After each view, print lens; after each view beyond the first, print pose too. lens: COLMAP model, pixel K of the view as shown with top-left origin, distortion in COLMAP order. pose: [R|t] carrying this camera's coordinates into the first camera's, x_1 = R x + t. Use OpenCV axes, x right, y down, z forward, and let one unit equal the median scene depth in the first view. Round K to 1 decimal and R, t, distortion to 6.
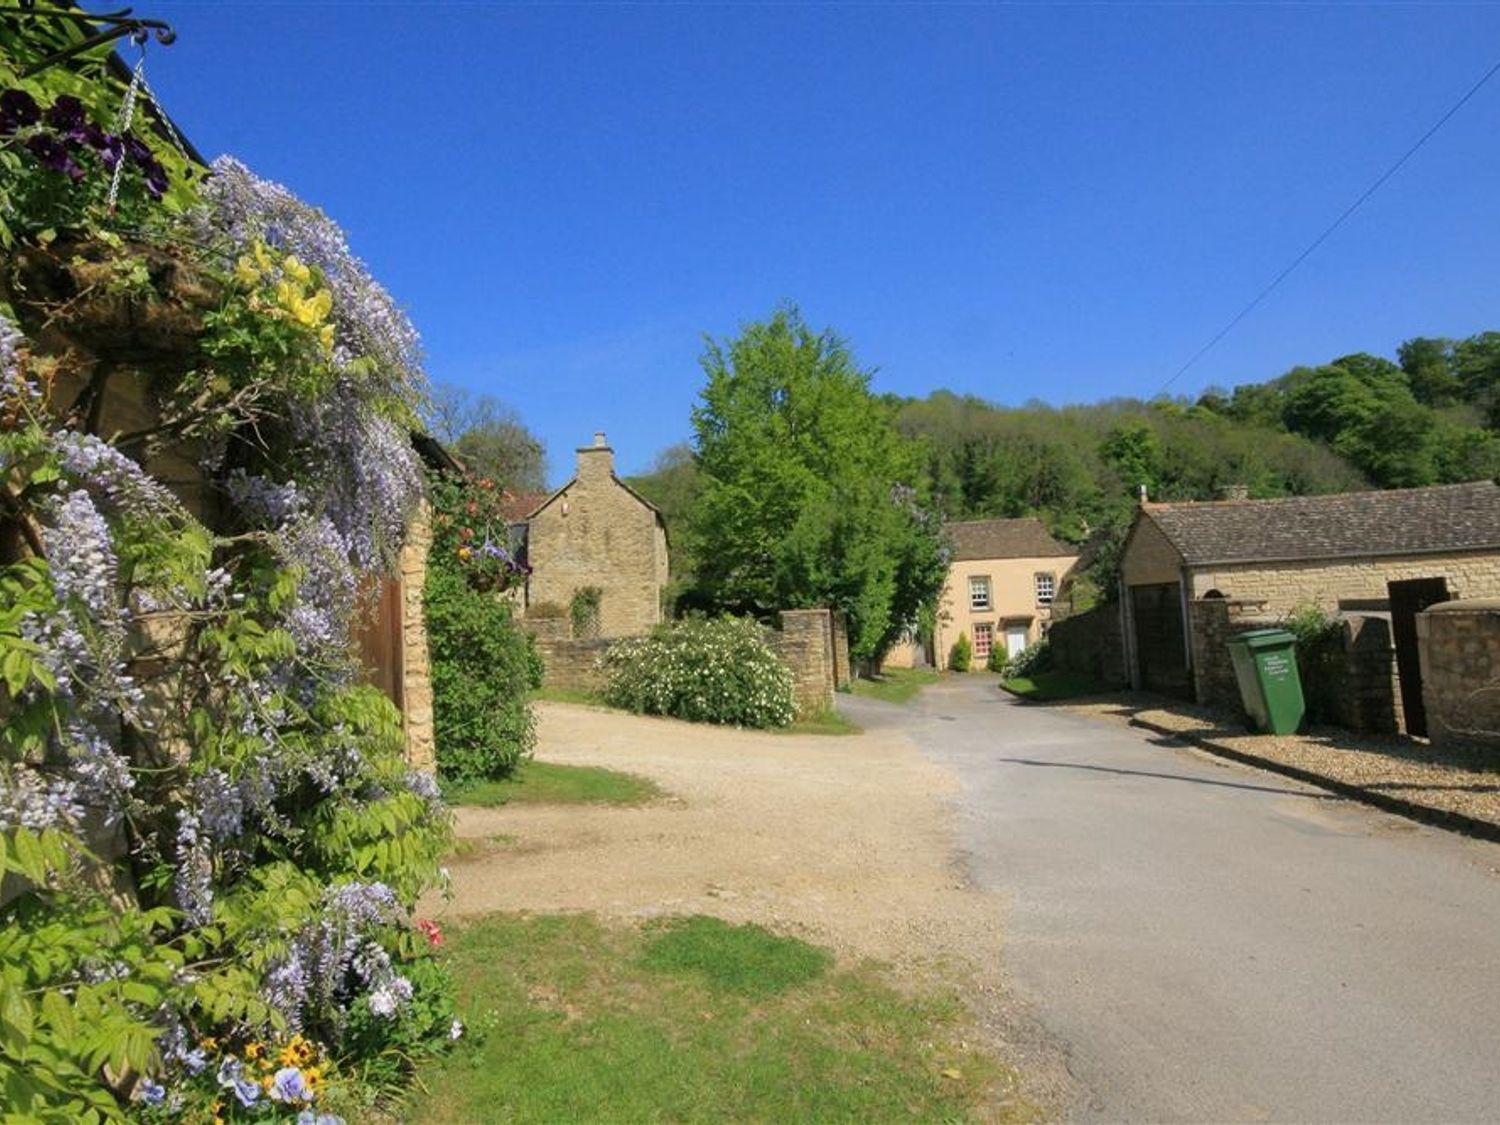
lens RADIAL K [[847.8, 0, 750.0], [0, 847.8, 562.5], [0, 0, 1]] dist [0.004767, 0.000677]
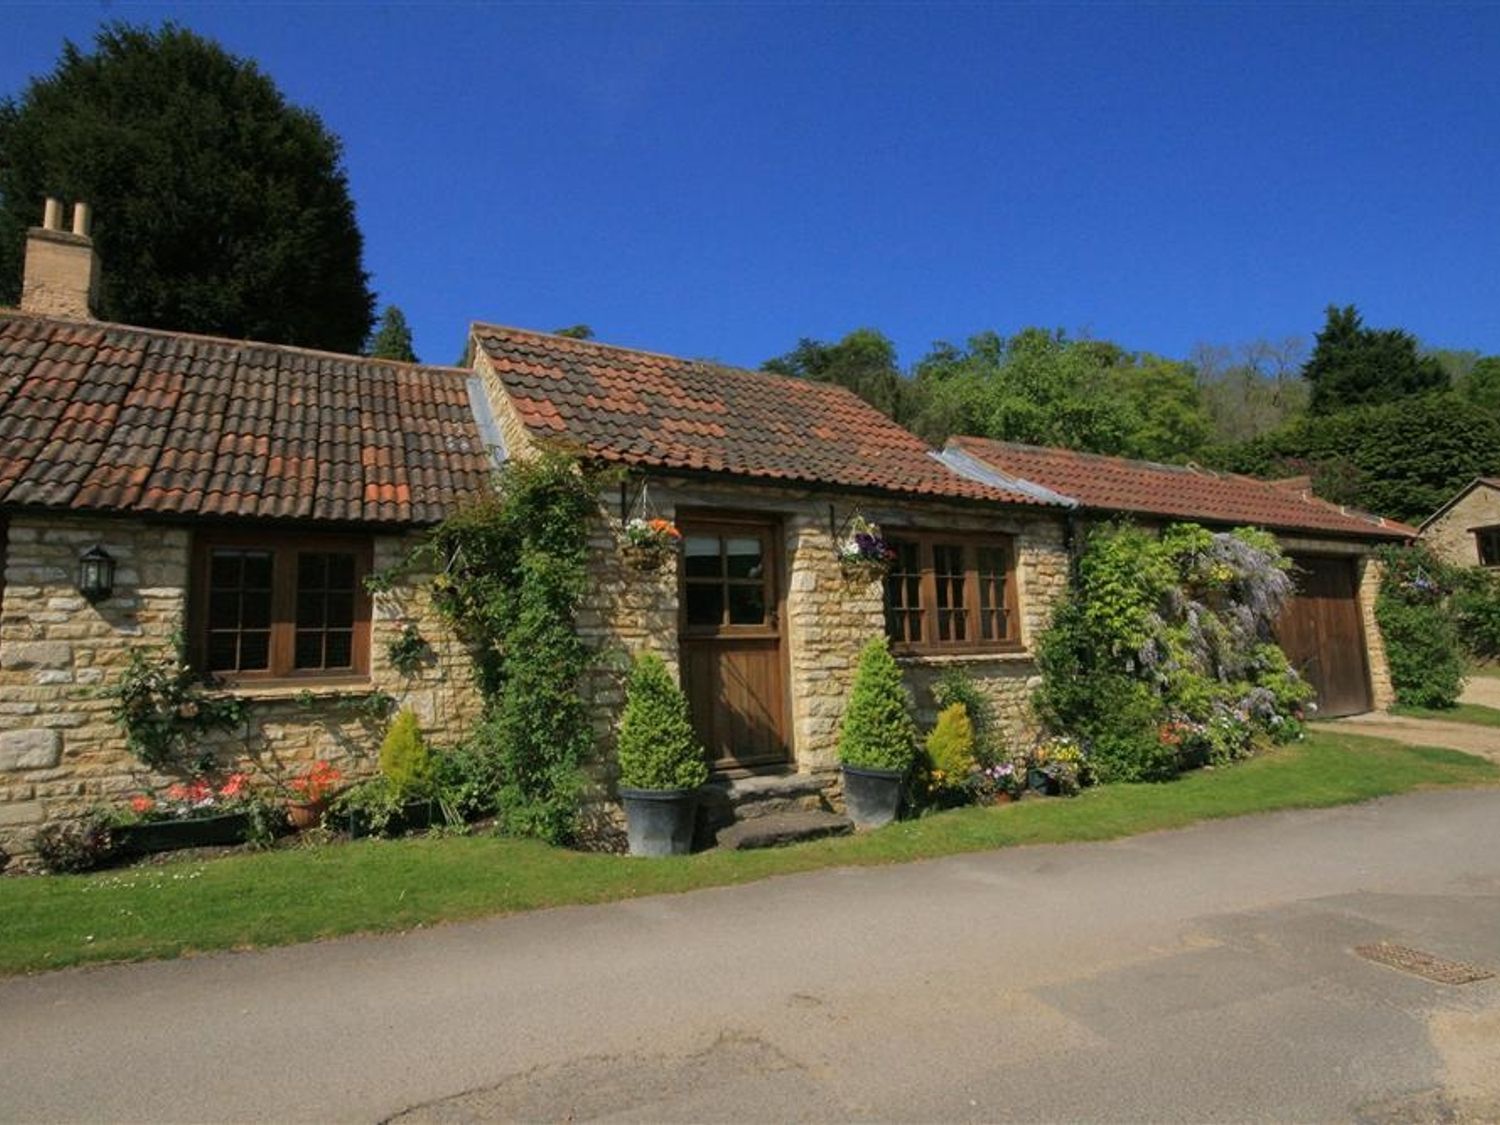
lens RADIAL K [[847.8, 0, 750.0], [0, 847.8, 562.5], [0, 0, 1]] dist [0.004767, 0.000677]
pose [[0.328615, -0.062243, -0.942411, 1.038578], [0.080812, 0.996020, -0.037604, -0.116851], [0.941000, -0.063801, 0.332337, -1.058956]]
